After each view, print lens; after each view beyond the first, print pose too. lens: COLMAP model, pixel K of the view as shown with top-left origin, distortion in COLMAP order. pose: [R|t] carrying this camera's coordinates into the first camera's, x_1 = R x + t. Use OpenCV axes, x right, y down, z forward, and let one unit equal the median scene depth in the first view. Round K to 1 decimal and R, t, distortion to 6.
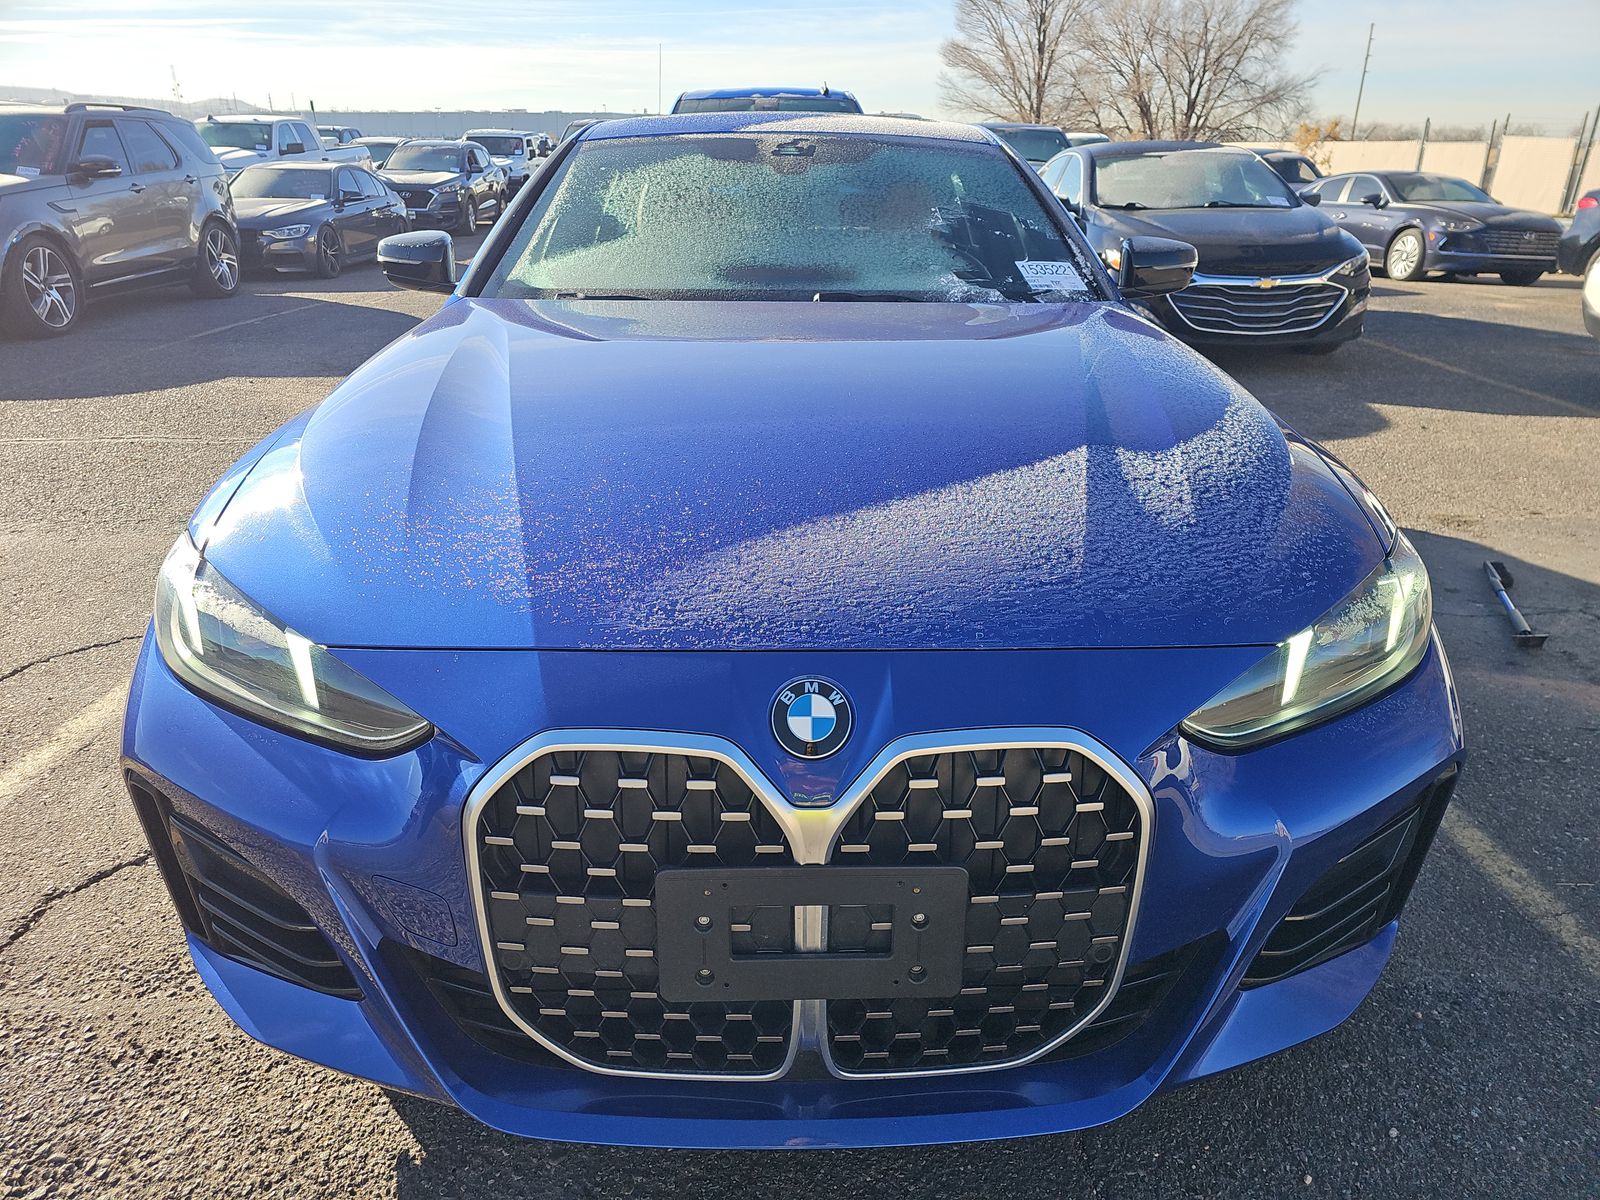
lens RADIAL K [[1073.3, 0, 801.4], [0, 1073.3, 604.4], [0, 0, 1]] dist [0.006583, -0.007777]
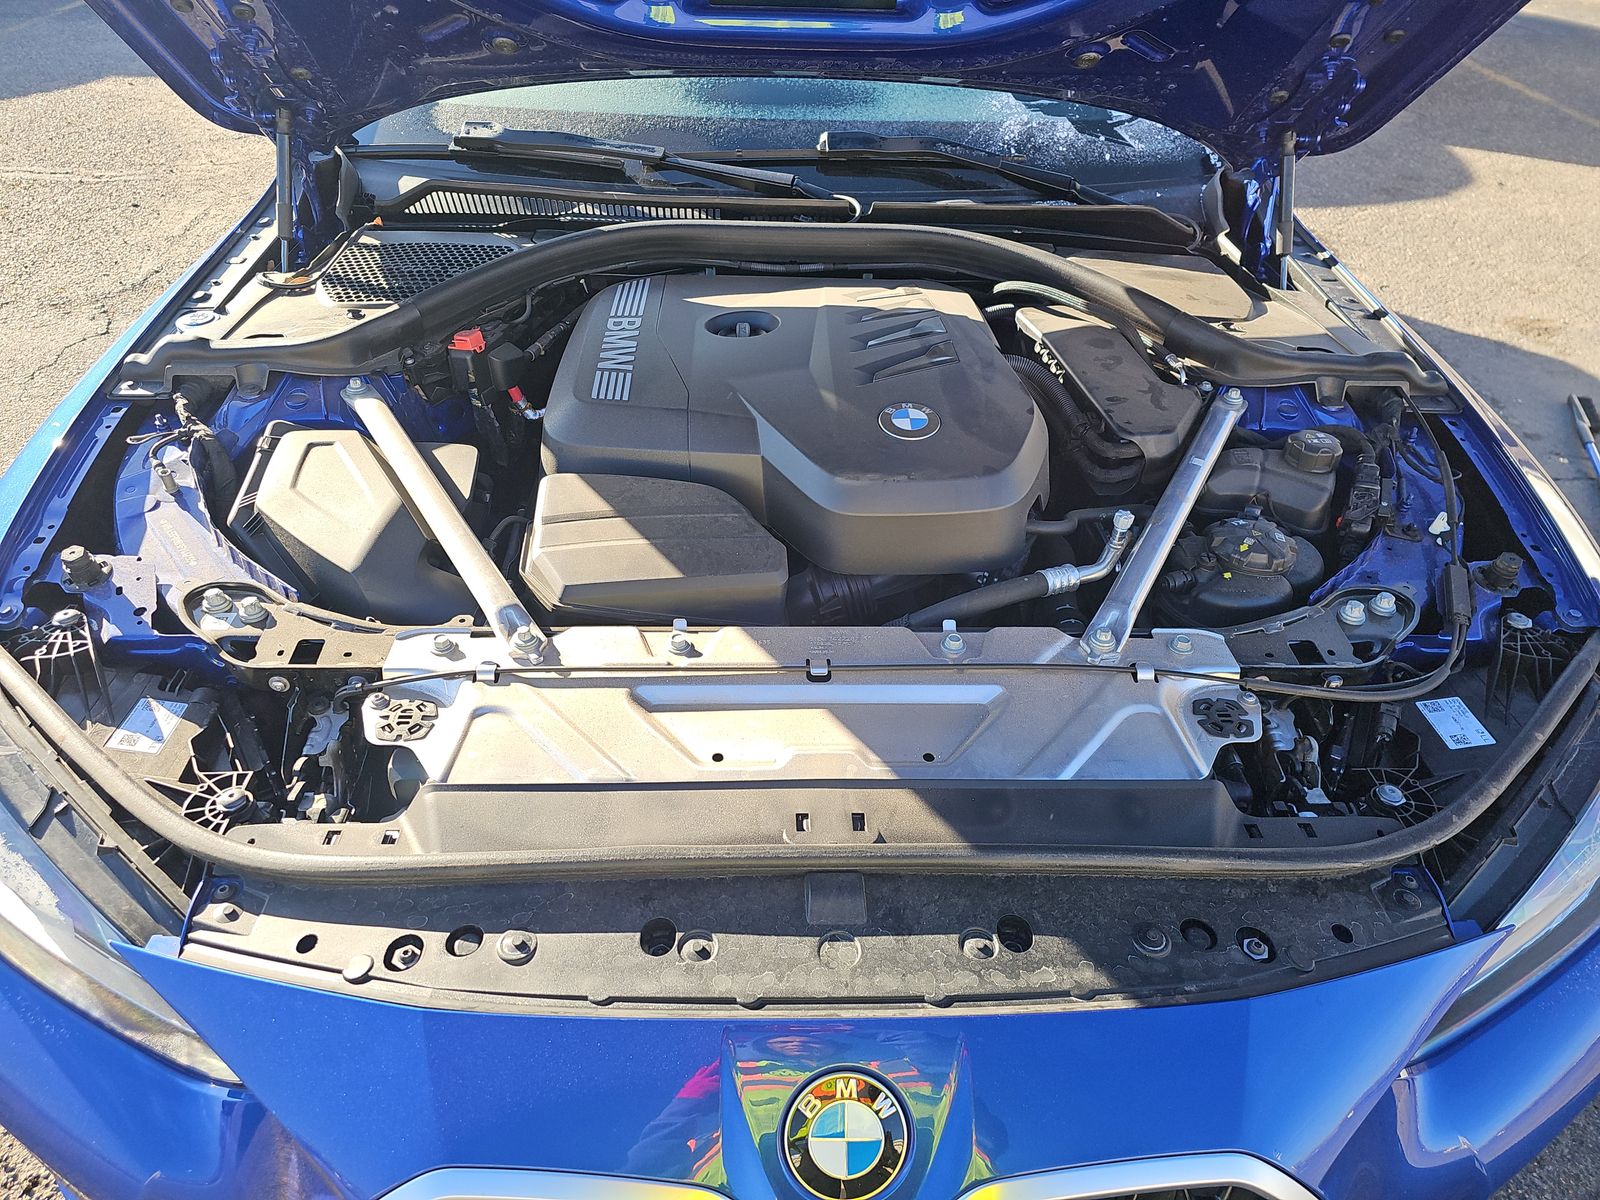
lens RADIAL K [[1073.3, 0, 796.9], [0, 1073.3, 596.1], [0, 0, 1]] dist [0.006583, -0.007777]
pose [[0.999663, 0.010896, 0.023557, -0.009829], [-0.016920, 0.961828, 0.273130, -0.097389], [-0.019682, -0.273436, 0.961689, 0.113234]]
